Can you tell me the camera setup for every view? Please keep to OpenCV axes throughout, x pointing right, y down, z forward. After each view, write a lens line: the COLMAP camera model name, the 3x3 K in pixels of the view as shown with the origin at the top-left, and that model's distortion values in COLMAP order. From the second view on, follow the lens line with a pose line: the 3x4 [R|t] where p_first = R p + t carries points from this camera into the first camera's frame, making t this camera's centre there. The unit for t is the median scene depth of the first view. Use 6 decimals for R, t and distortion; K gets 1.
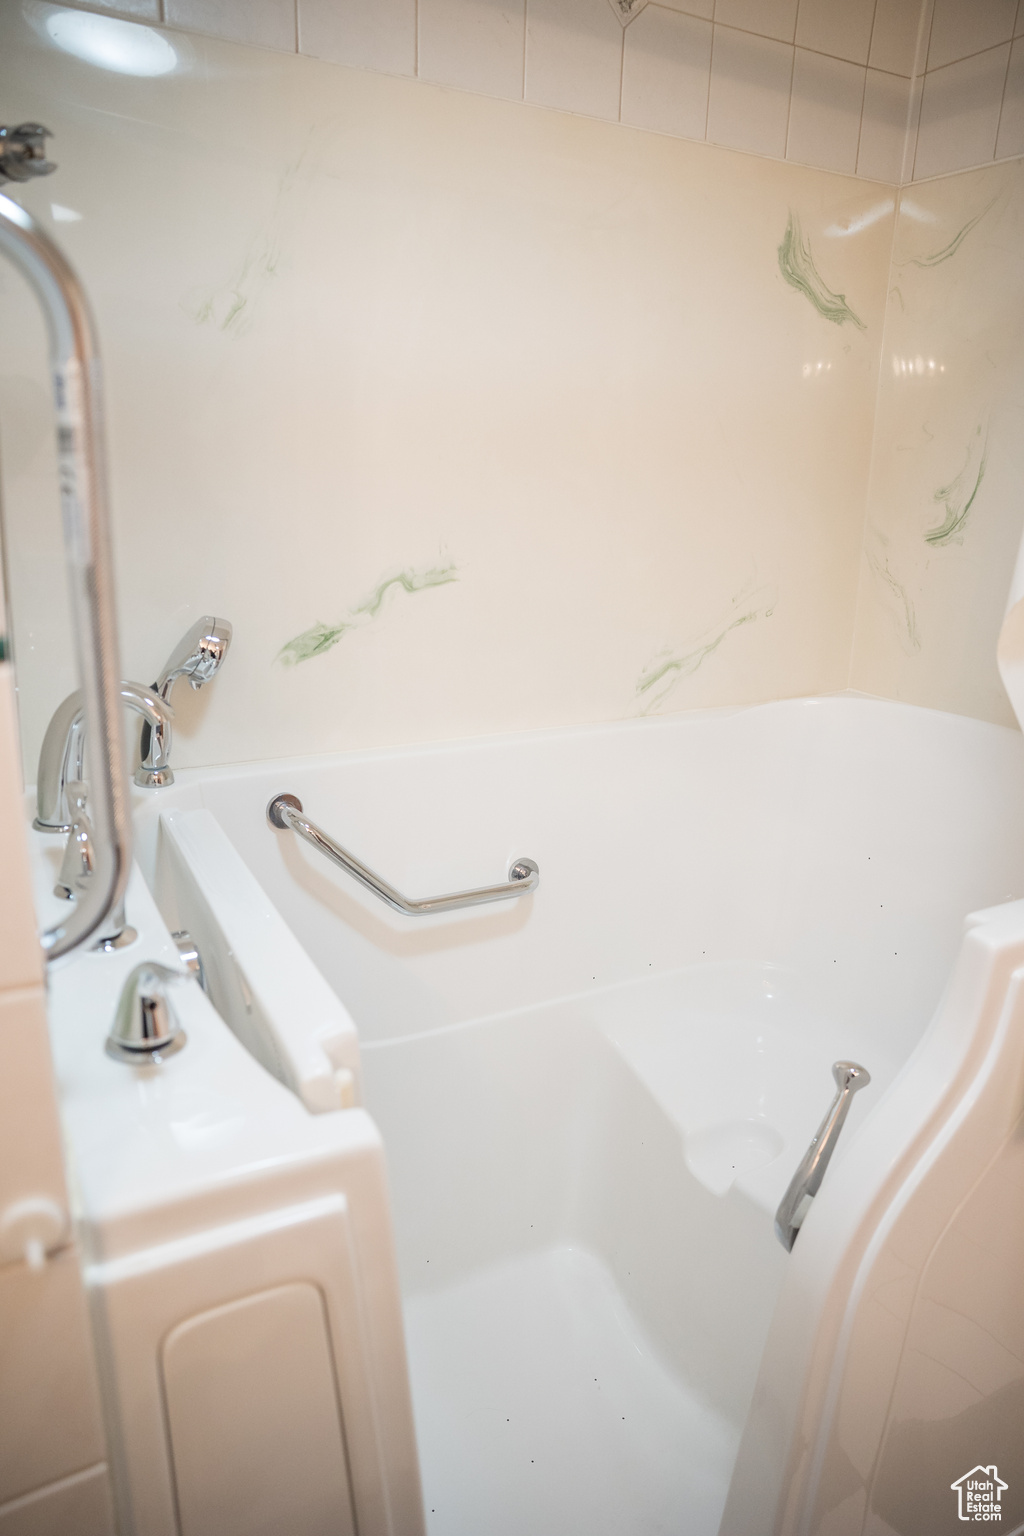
lens RADIAL K [[1099.2, 0, 512.0], [0, 1099.2, 768.0], [0, 0, 1]] dist [-0.060390, 0.009457]
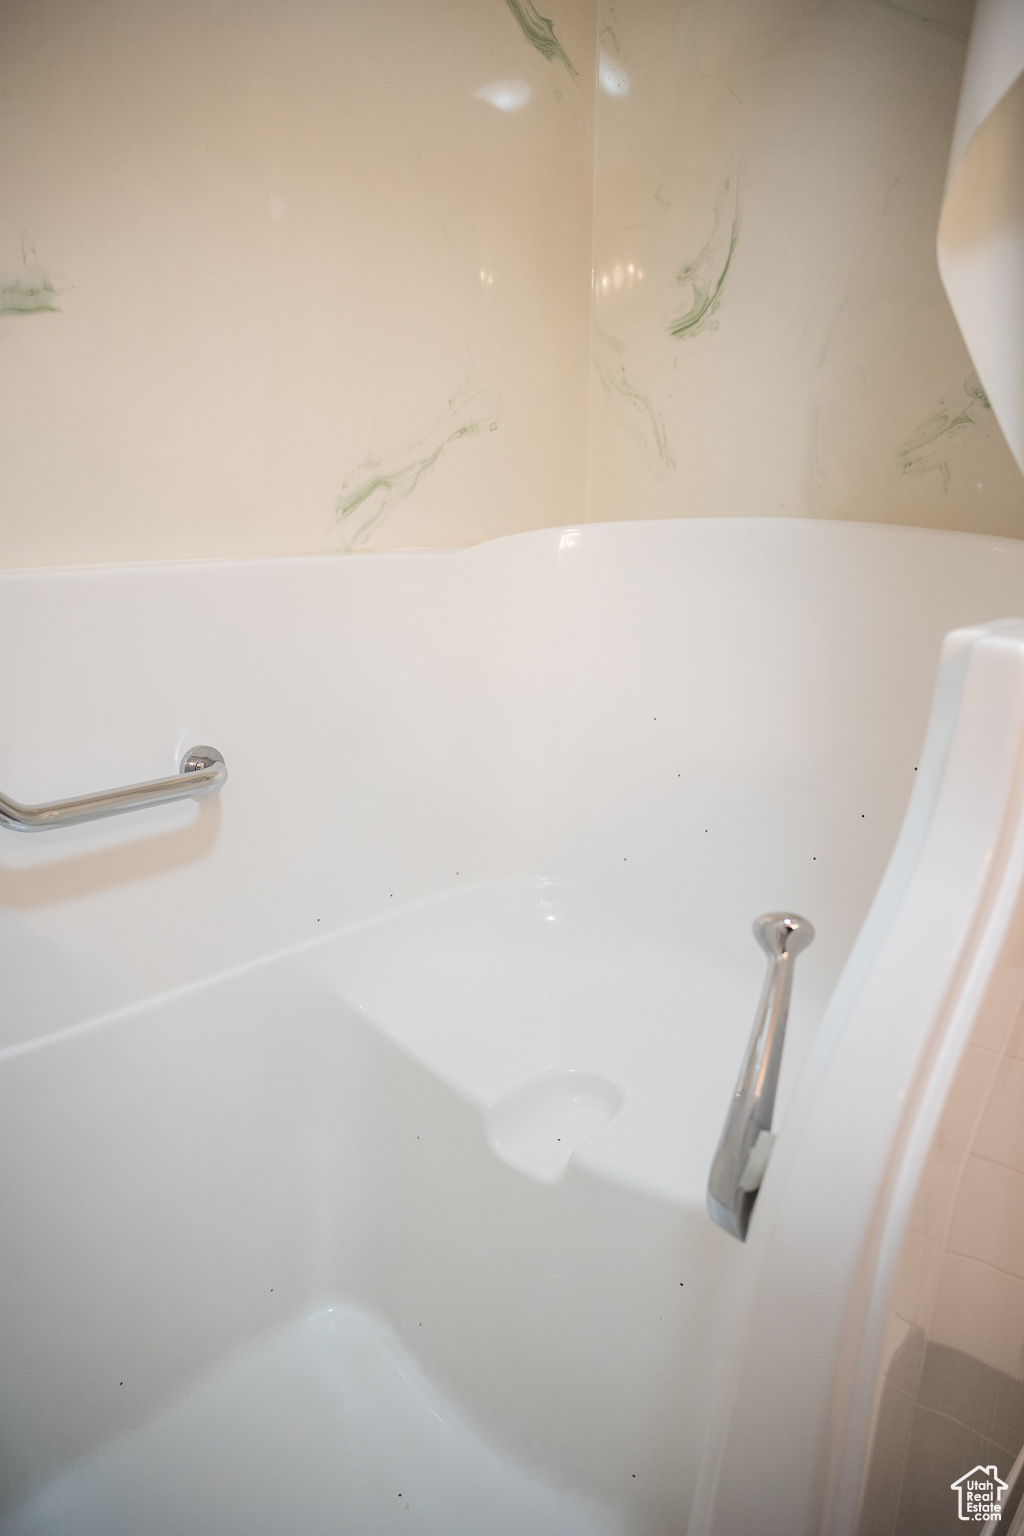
lens RADIAL K [[1099.2, 0, 512.0], [0, 1099.2, 768.0], [0, 0, 1]] dist [-0.060390, 0.009457]
pose [[0.946927, -0.095793, 0.306842, -0.014305], [0.103401, 0.994603, -0.008594, 0.113180], [-0.304363, 0.039865, 0.951722, 0.282187]]
